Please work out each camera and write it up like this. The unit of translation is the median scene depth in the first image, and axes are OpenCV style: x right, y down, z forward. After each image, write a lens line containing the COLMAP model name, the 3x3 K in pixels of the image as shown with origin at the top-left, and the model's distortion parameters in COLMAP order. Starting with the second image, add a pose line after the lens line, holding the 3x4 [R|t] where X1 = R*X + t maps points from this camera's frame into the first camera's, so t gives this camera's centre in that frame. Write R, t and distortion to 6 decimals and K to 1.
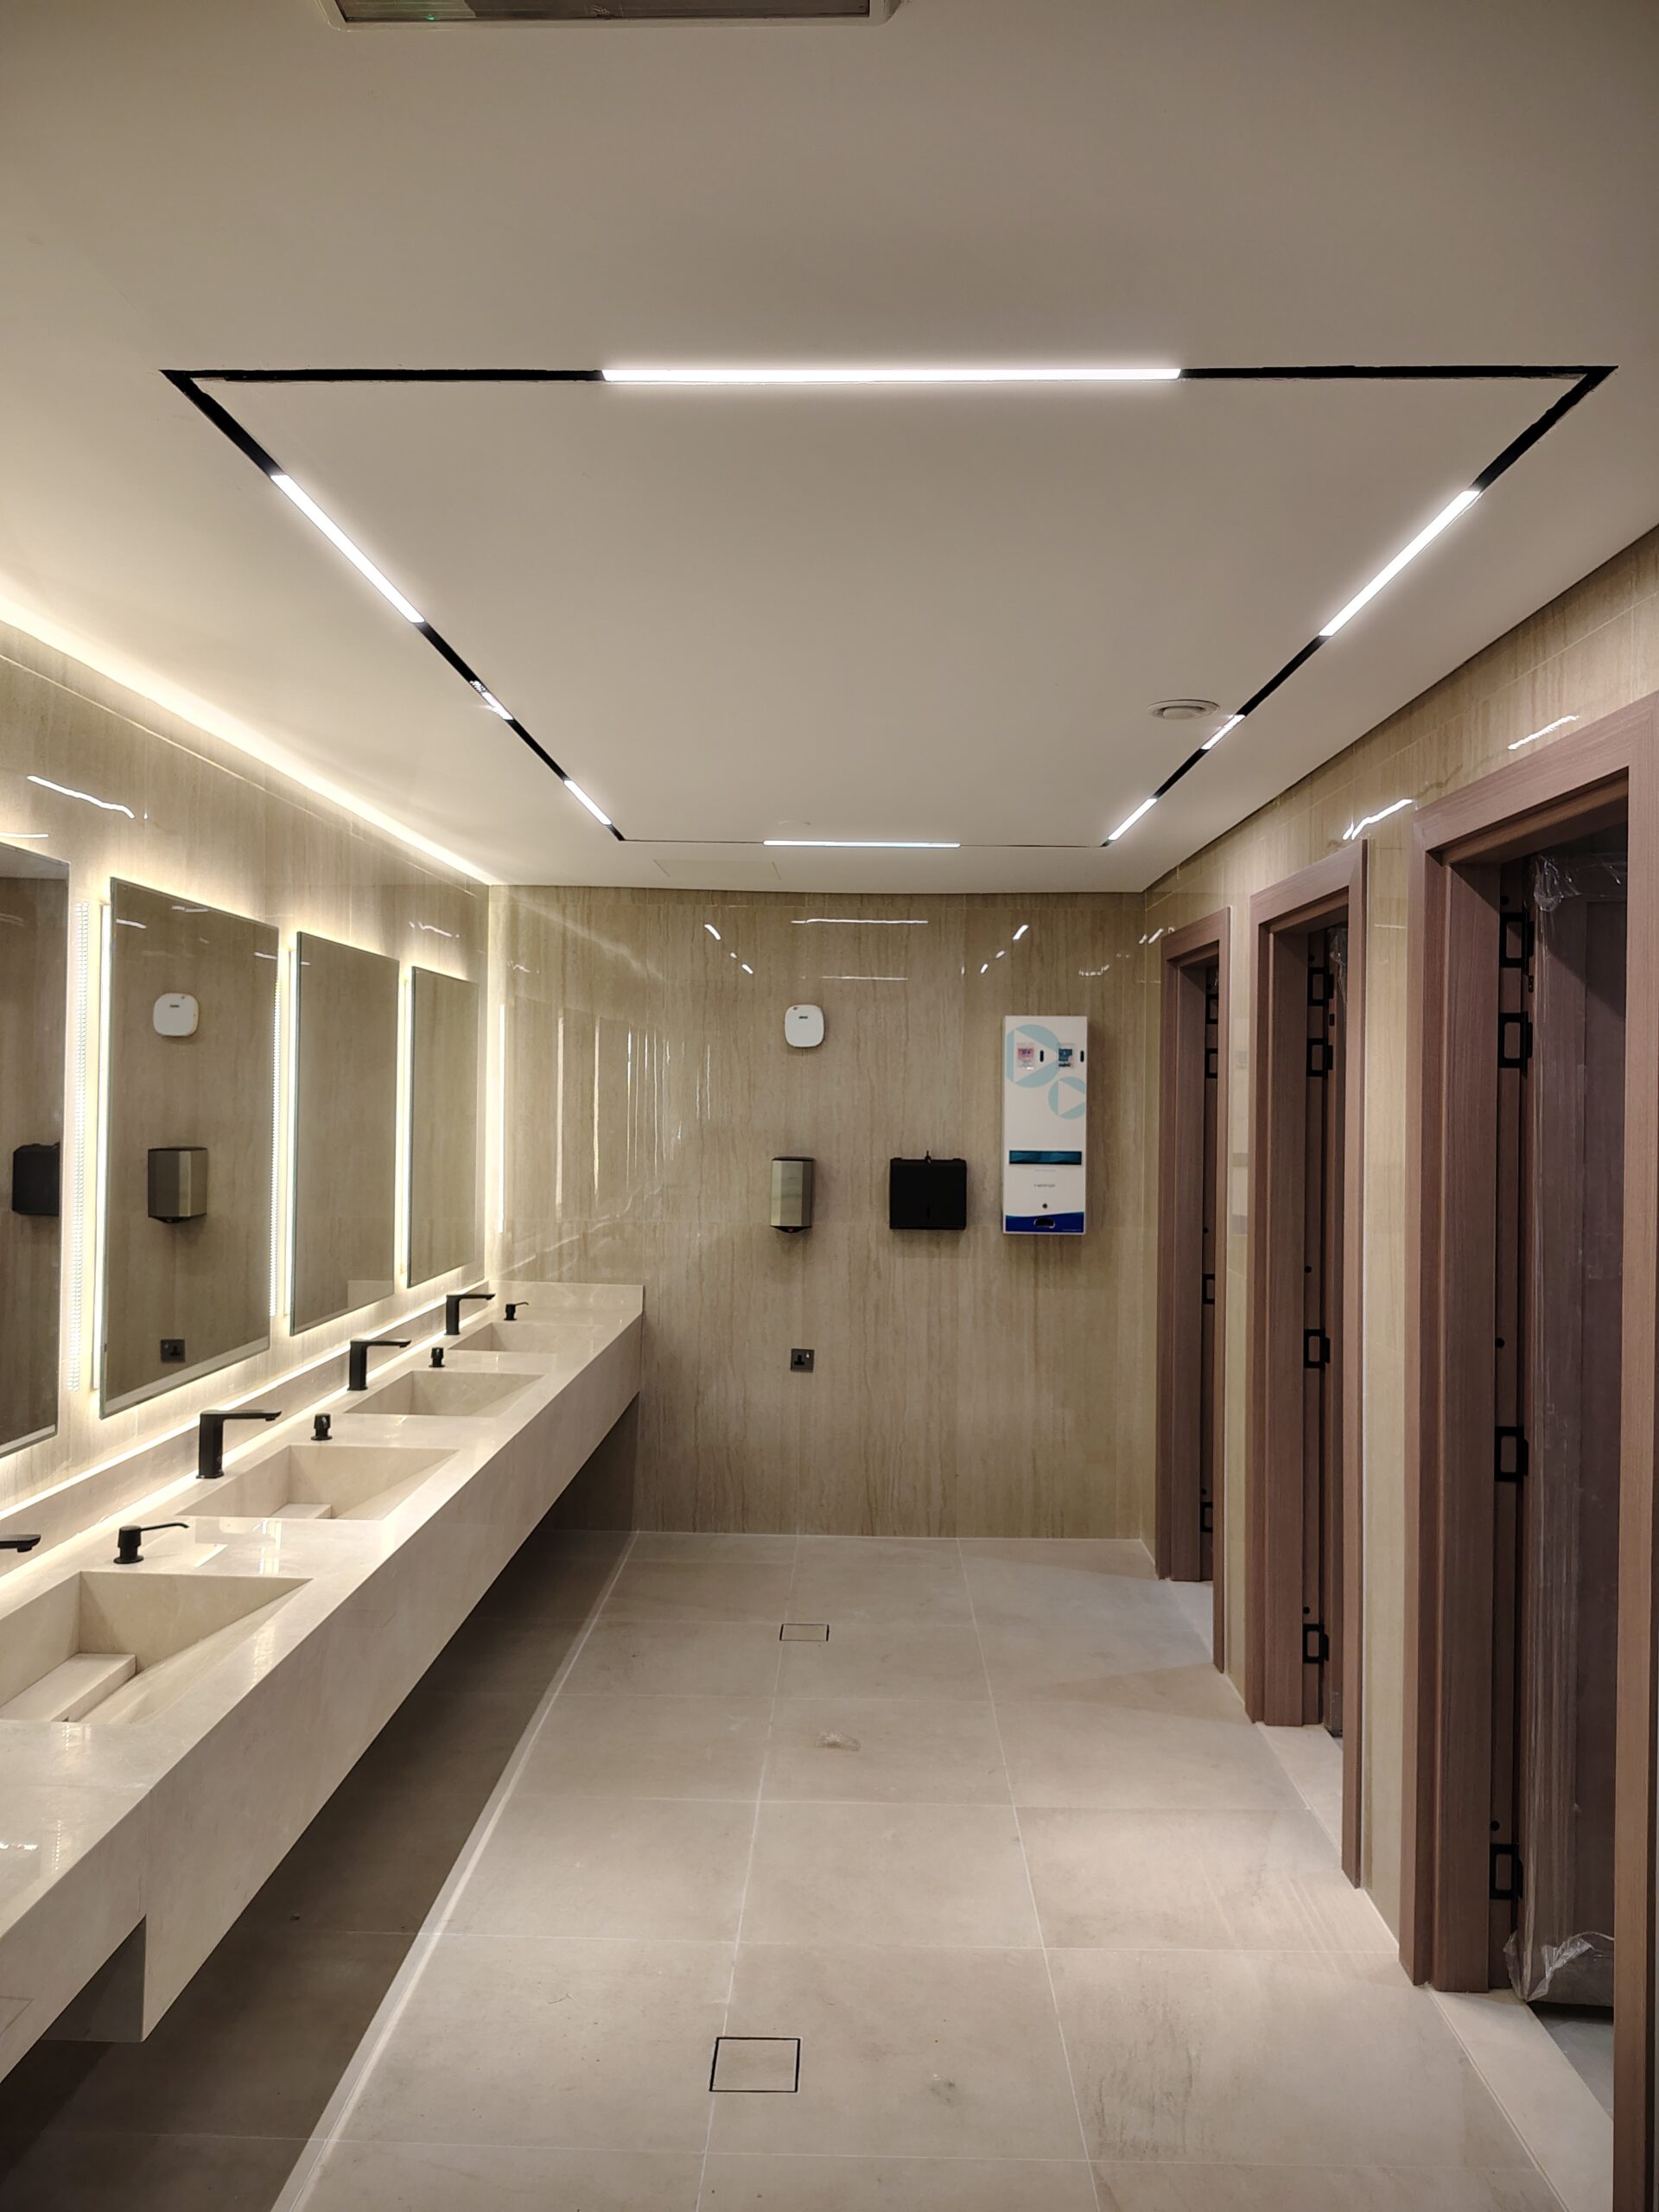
lens RADIAL K [[1522.6, 0, 846.1], [0, 1522.6, 1084.7], [0, 0, 1]] dist [0.040527, -0.063799]
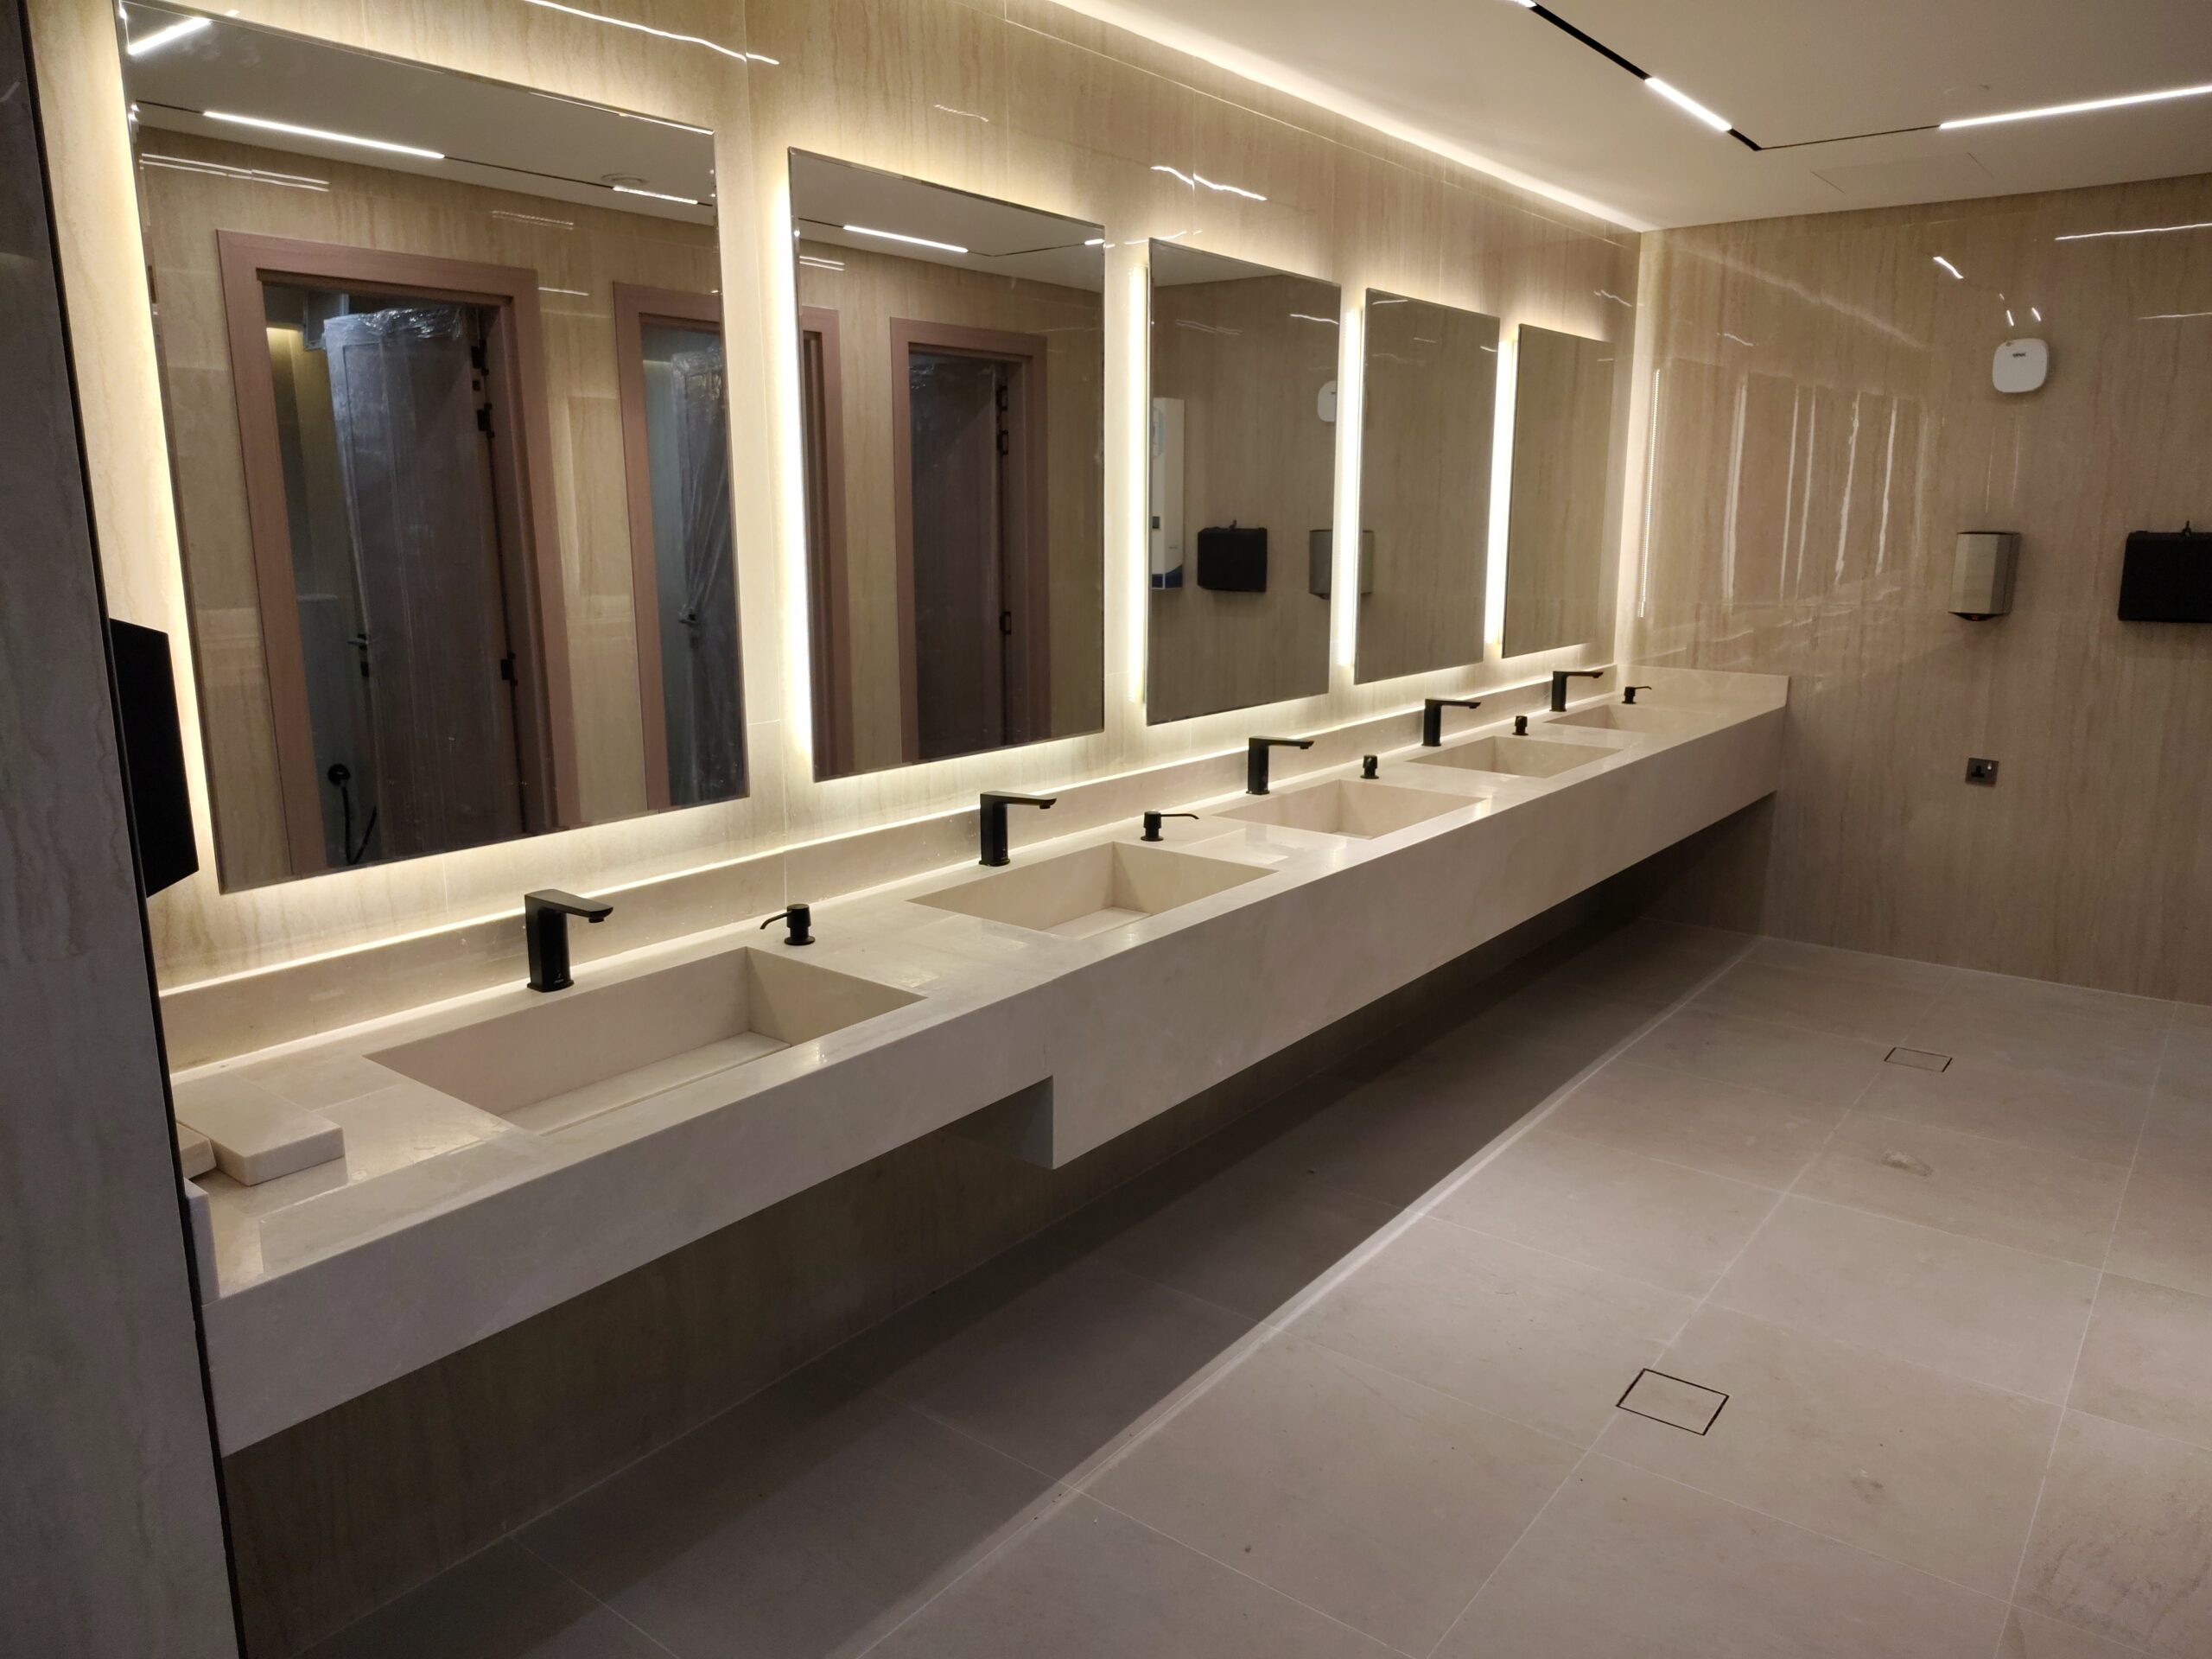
lens RADIAL K [[1522.6, 0, 1106.0], [0, 1522.6, 829.5], [0, 0, 1]] dist [0.040527, -0.063799]
pose [[0.794400, 0.102523, -0.598680, 0.102046], [0.021176, 0.980378, 0.195988, 0.034246], [0.607025, -0.168370, 0.776641, 0.029532]]
